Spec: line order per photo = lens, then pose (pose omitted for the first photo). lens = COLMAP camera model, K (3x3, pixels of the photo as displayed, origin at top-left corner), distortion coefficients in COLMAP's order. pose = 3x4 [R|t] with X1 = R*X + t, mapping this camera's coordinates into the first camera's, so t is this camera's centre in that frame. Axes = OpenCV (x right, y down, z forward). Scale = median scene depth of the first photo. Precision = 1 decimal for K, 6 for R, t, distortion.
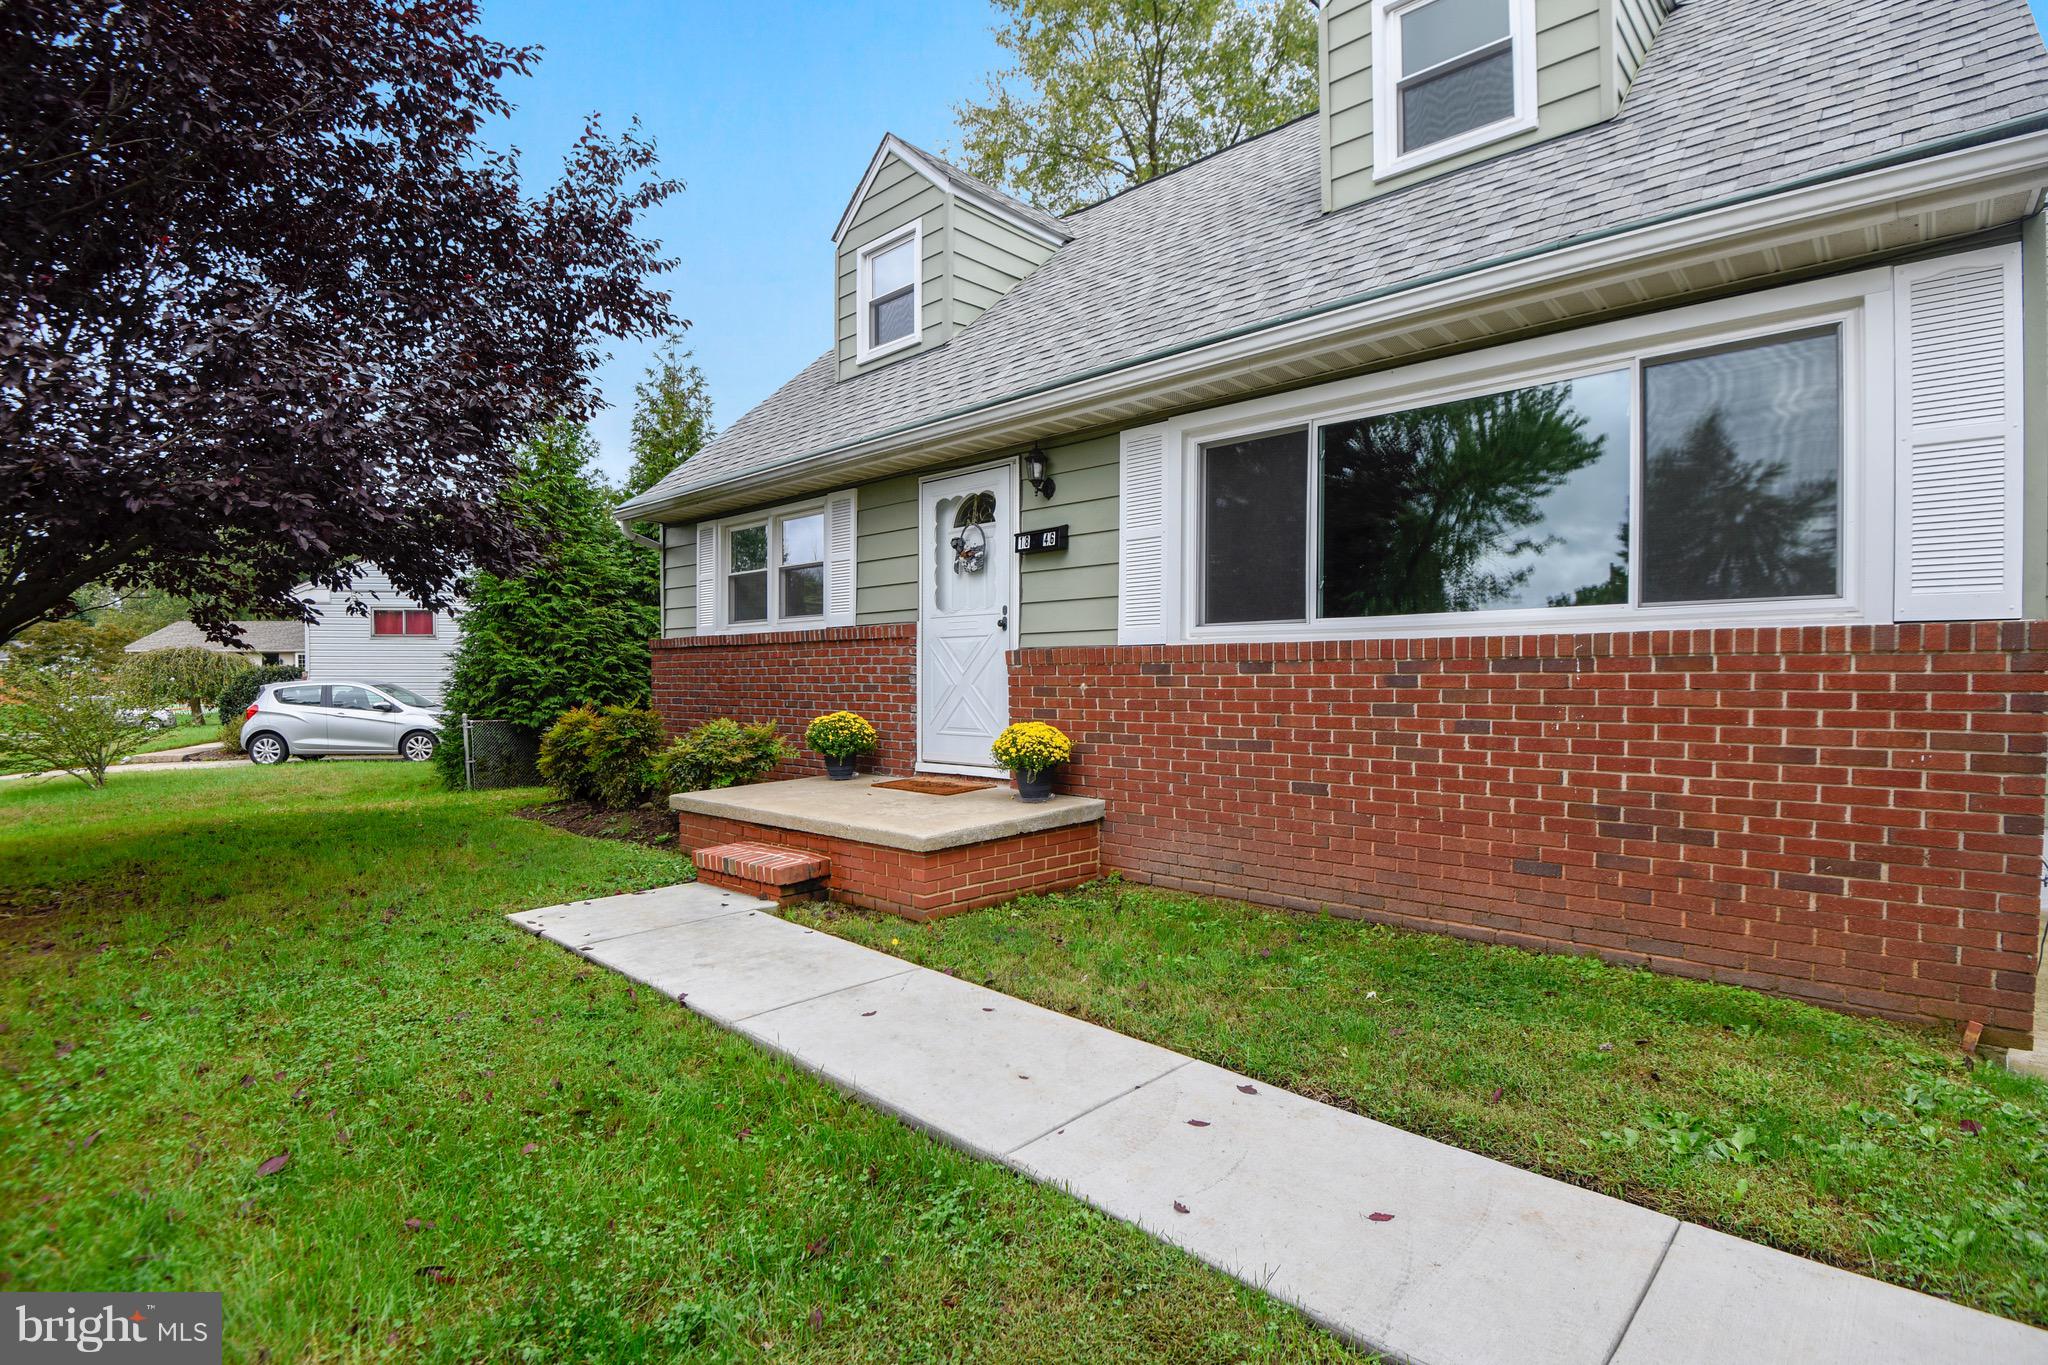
lens RADIAL K [[965.5, 0, 1033.2], [0, 965.5, 689.4], [0, 0, 1]] dist [-0.028475, -0.001370]
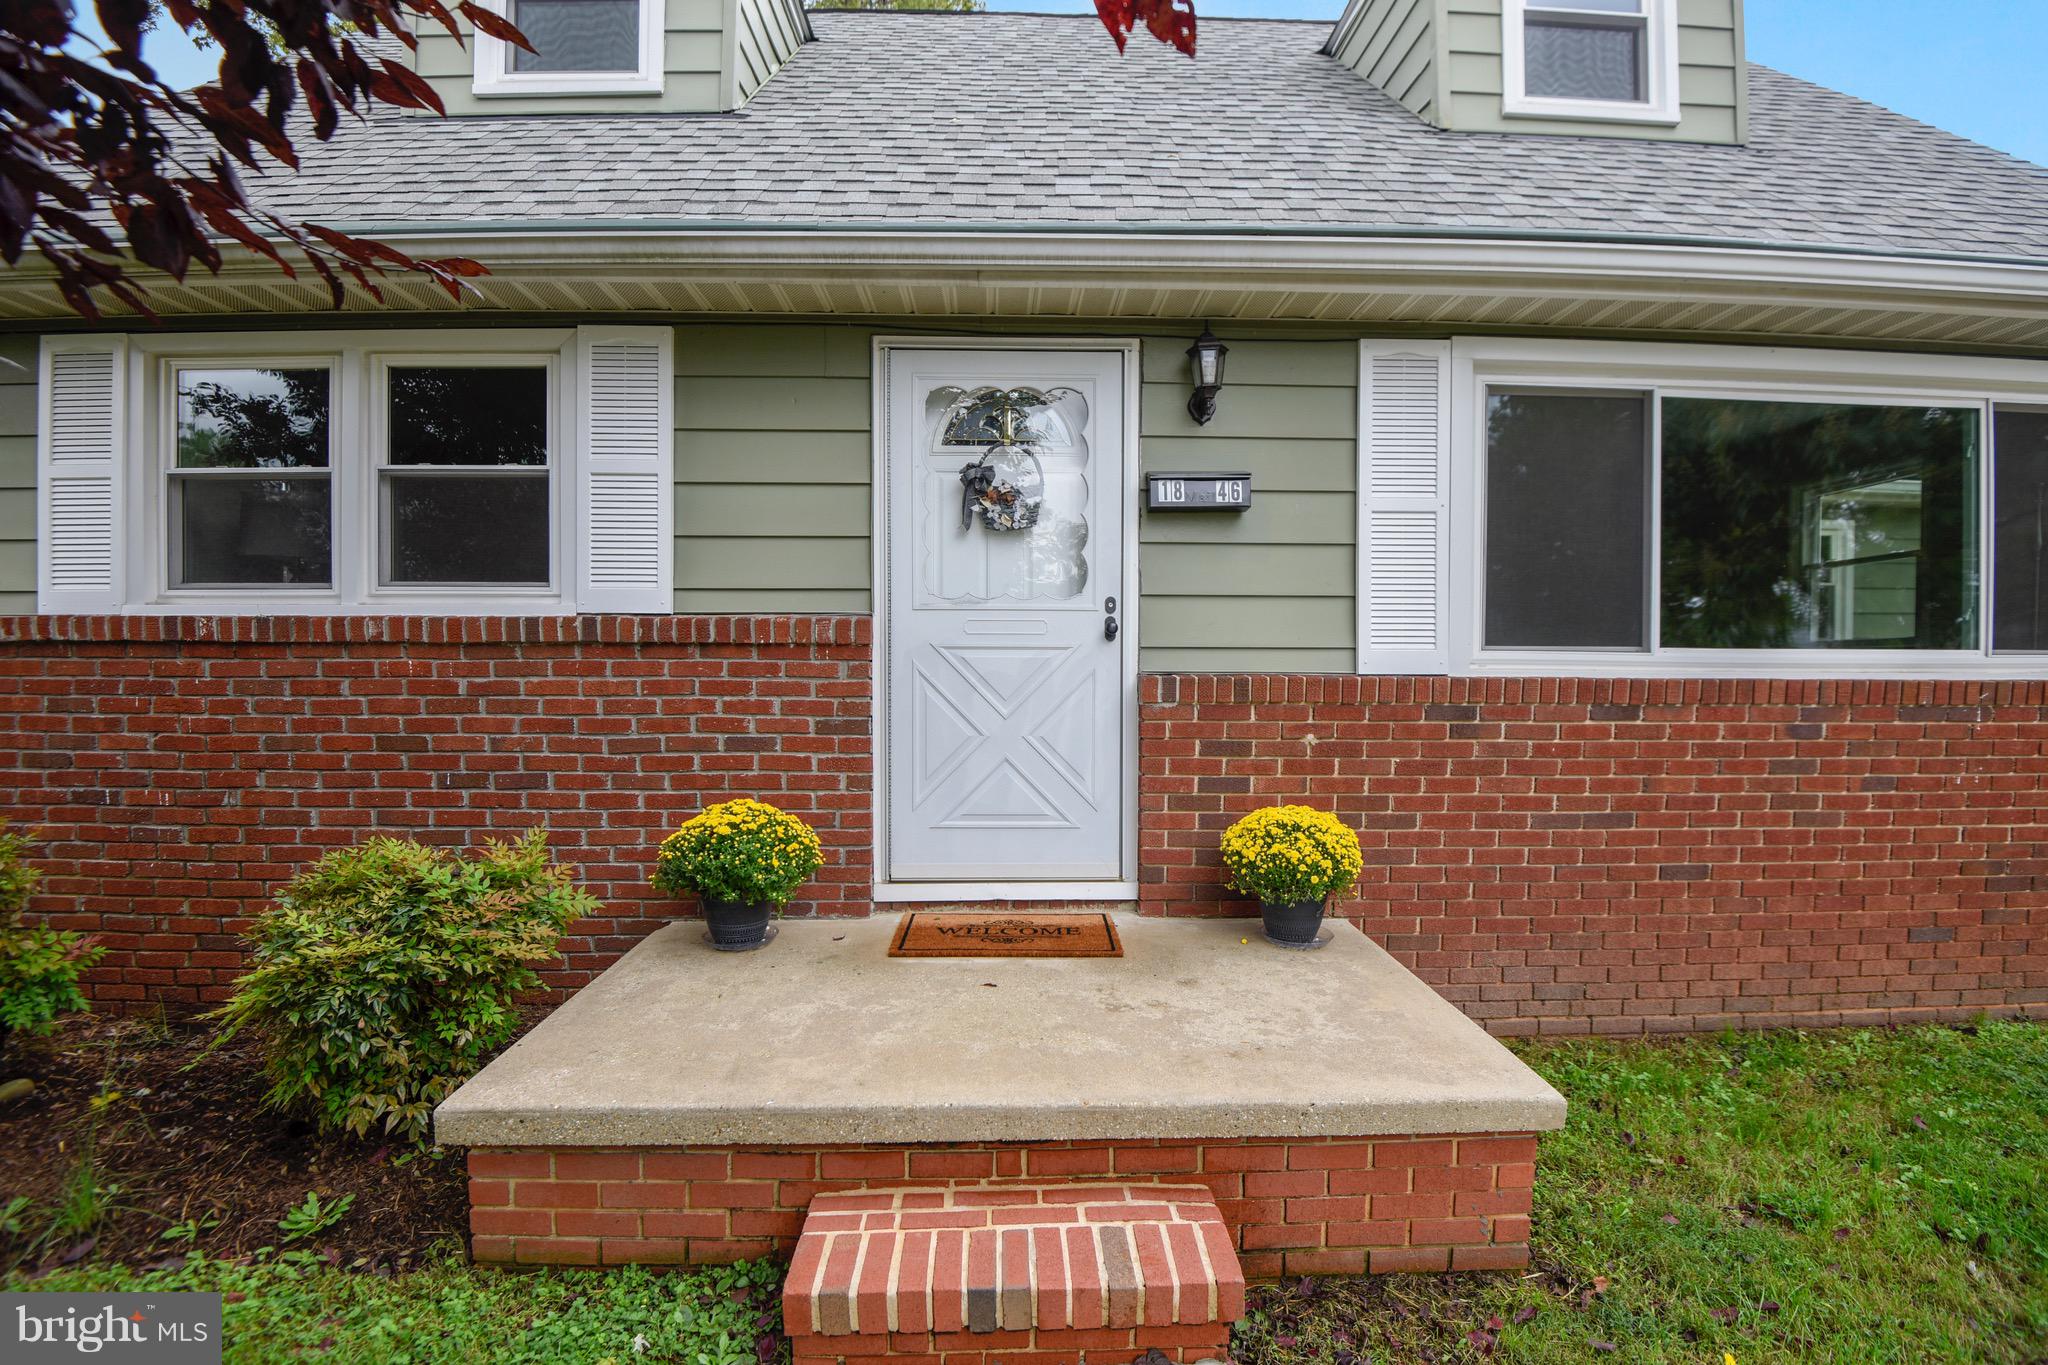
lens RADIAL K [[965.5, 0, 1033.2], [0, 965.5, 689.4], [0, 0, 1]] dist [-0.028475, -0.001370]
pose [[0.716674, -0.007122, 0.697372, -0.512815], [0.002564, 0.999968, 0.007578, -0.040875], [-0.697404, -0.003643, 0.716669, 0.694936]]
